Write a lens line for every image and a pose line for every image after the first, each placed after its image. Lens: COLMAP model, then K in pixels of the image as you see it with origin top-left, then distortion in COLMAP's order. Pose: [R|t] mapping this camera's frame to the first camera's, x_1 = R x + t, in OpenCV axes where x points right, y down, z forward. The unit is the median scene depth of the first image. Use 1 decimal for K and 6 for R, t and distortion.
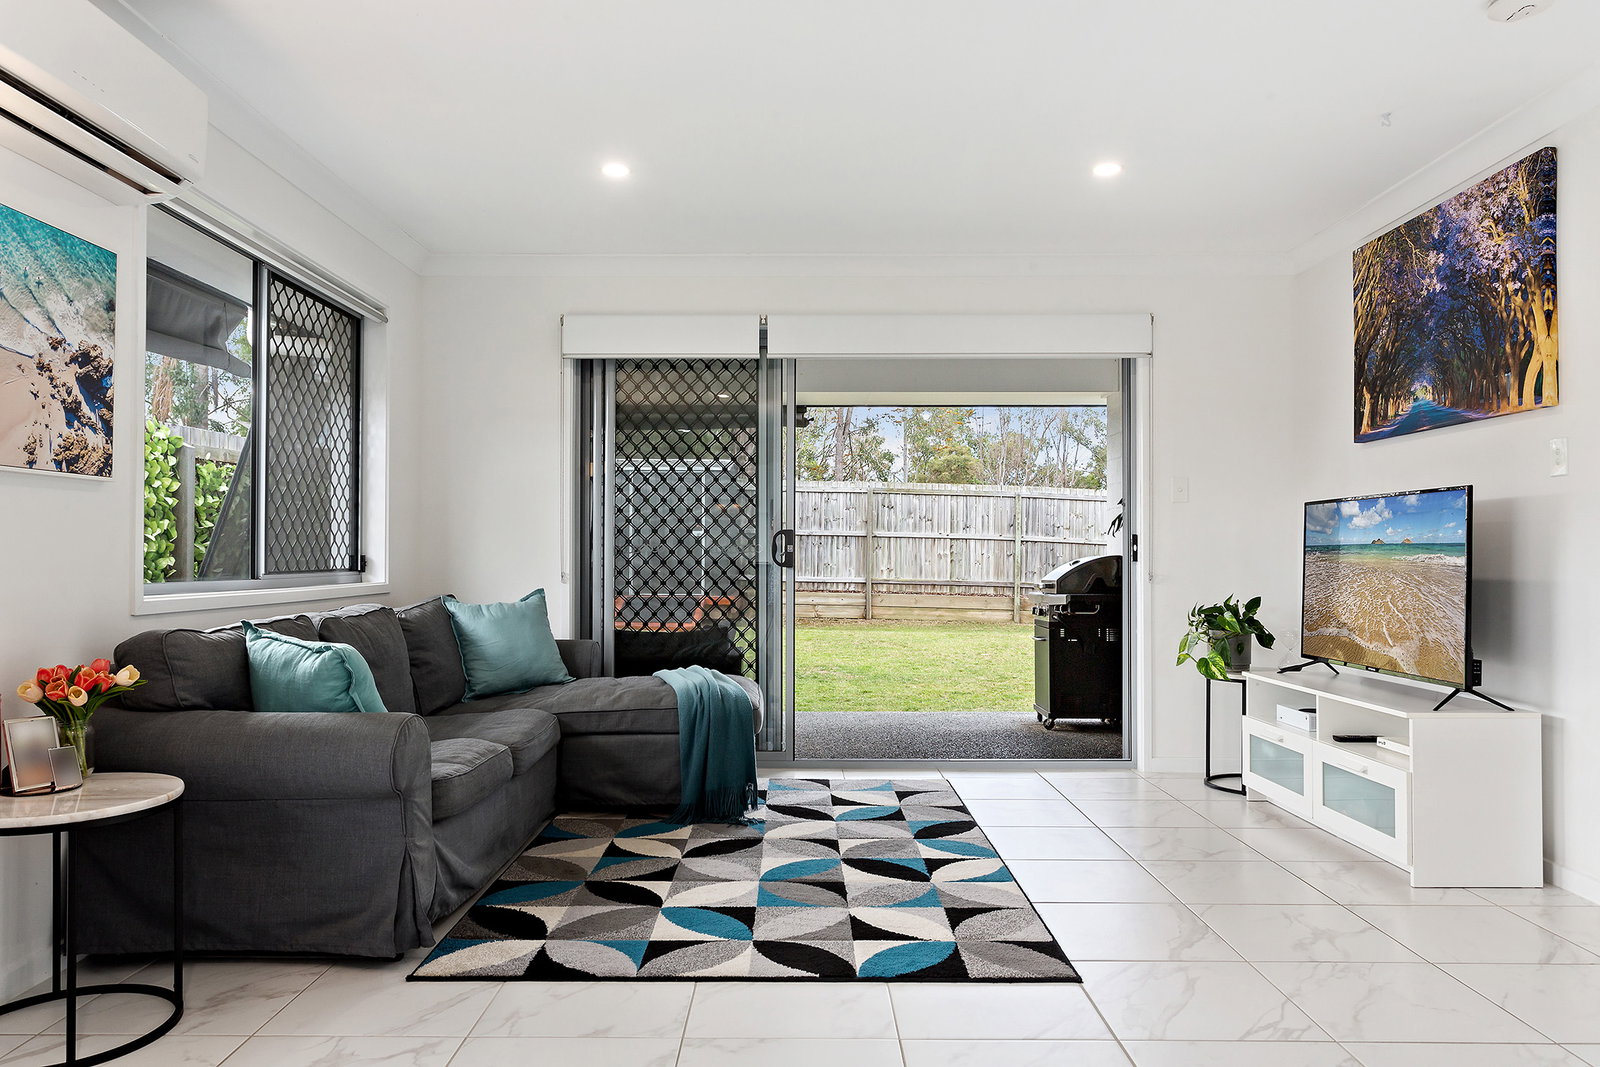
lens RADIAL K [[1067.7, 0, 800.0], [0, 1067.7, 533.5], [0, 0, 1]] dist [0.000799, 0.000681]
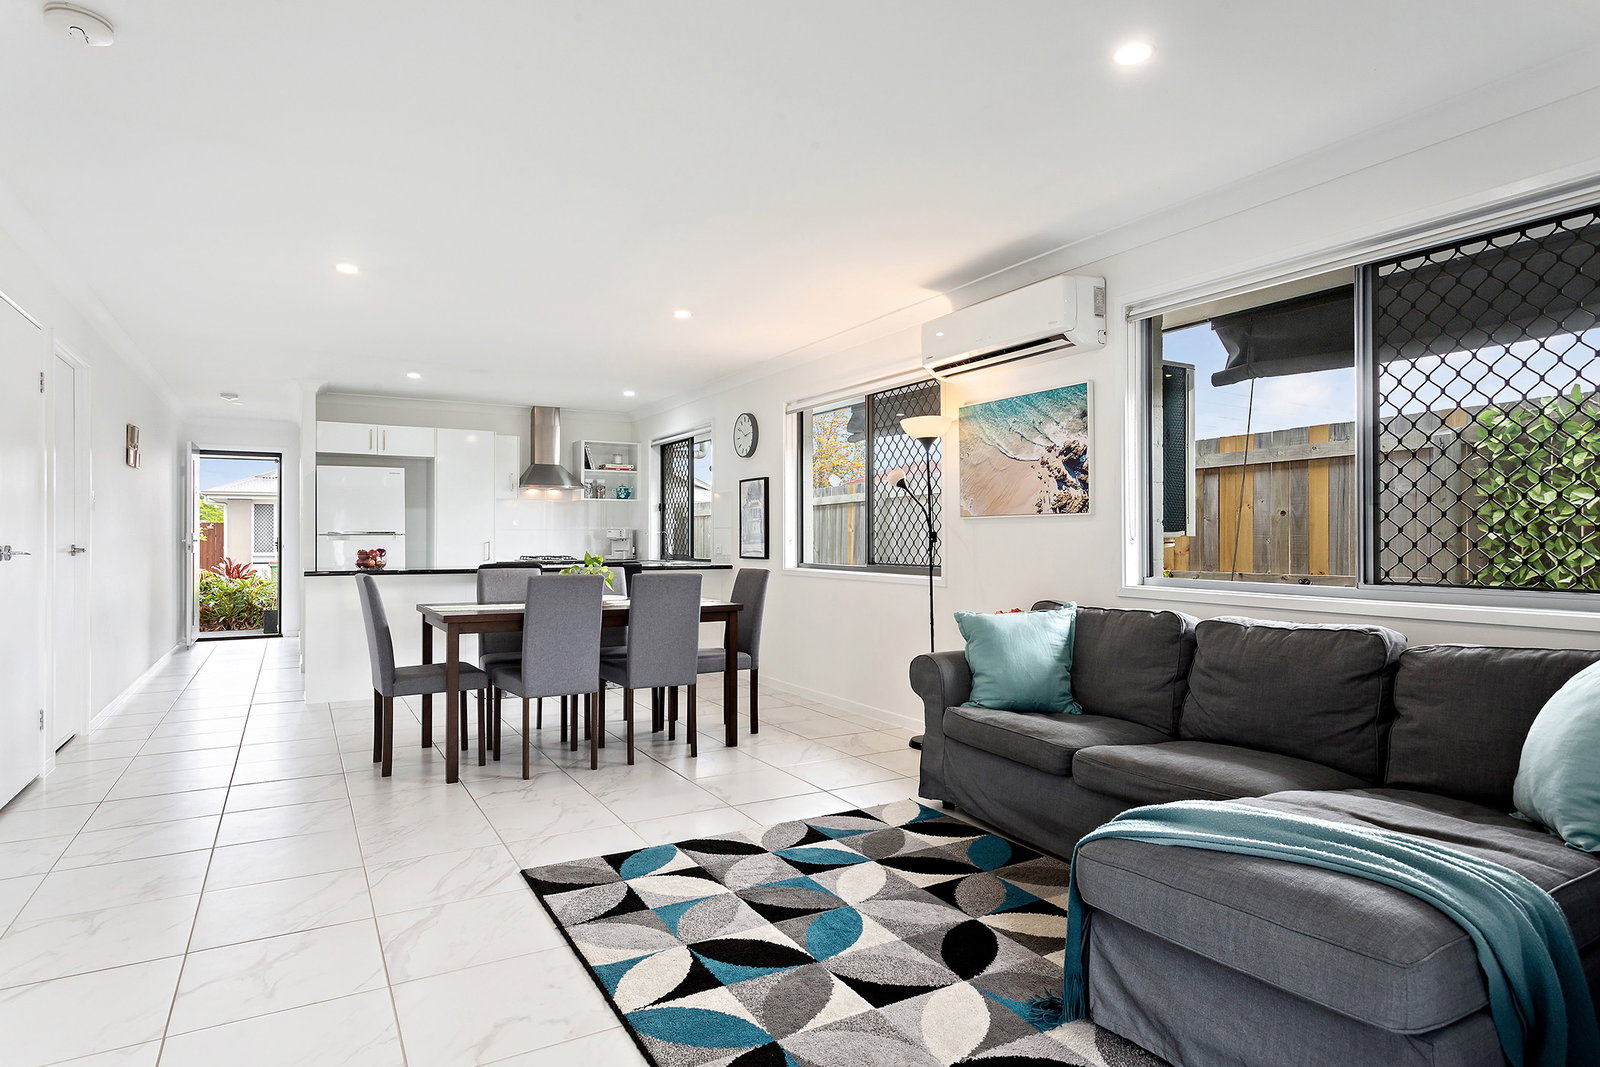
lens RADIAL K [[861.3, 0, 756.9], [0, 861.3, 534.4], [0, 0, 1]] dist [0.001343, 0.000153]
pose [[-0.882751, -0.004975, -0.469815, 0.482705], [0.005734, 0.999755, -0.021360, 0.009184], [0.469807, -0.021549, -0.882506, 1.983866]]
